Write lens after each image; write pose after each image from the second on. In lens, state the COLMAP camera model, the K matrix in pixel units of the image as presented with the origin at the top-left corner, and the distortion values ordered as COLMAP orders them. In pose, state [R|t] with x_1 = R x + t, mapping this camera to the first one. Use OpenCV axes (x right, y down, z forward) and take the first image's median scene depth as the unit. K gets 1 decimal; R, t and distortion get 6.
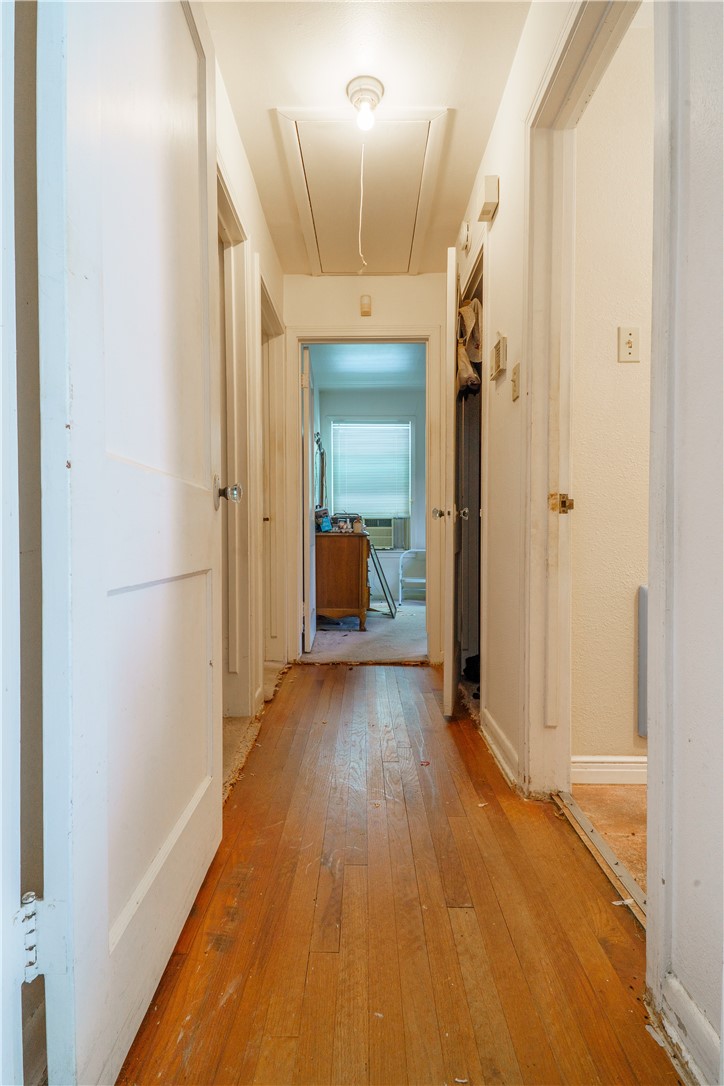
lens RADIAL K [[607.2, 0, 362.4], [0, 607.2, 541.8], [0, 0, 1]] dist [0.007826, 0.000450]
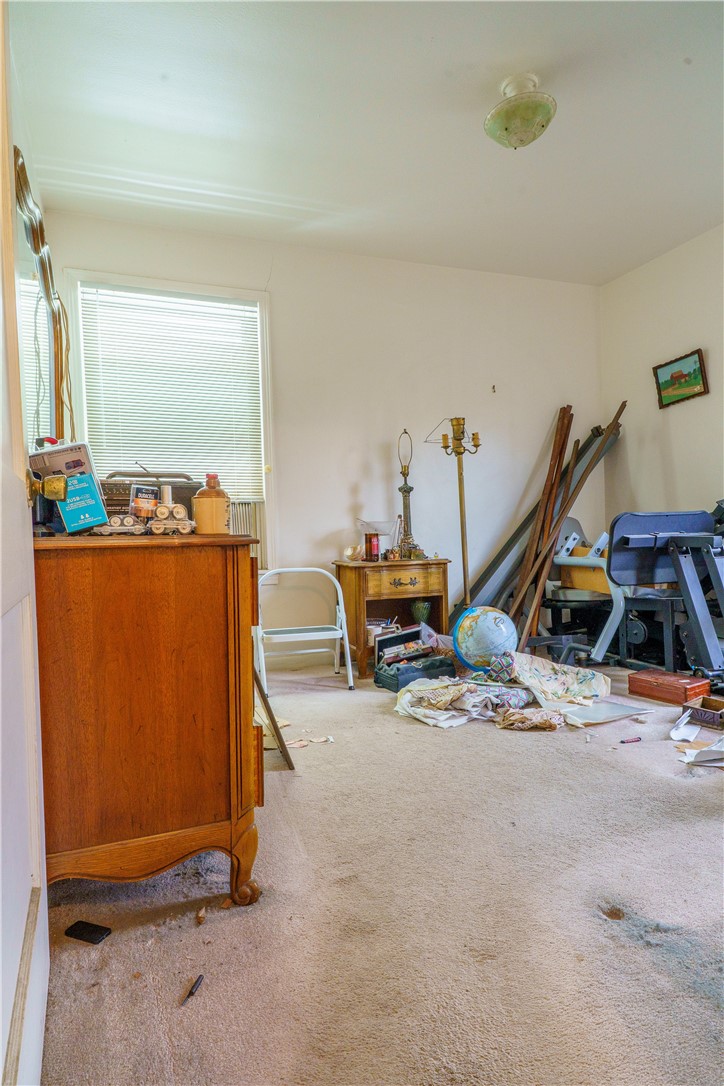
lens RADIAL K [[607.2, 0, 356.9], [0, 607.2, 541.2], [0, 0, 1]] dist [0.007826, 0.000450]
pose [[0.926911, -0.032639, 0.373859, -0.048850], [0.033970, 0.999418, 0.003029, -0.010510], [-0.373740, 0.009892, 0.927481, 0.724315]]
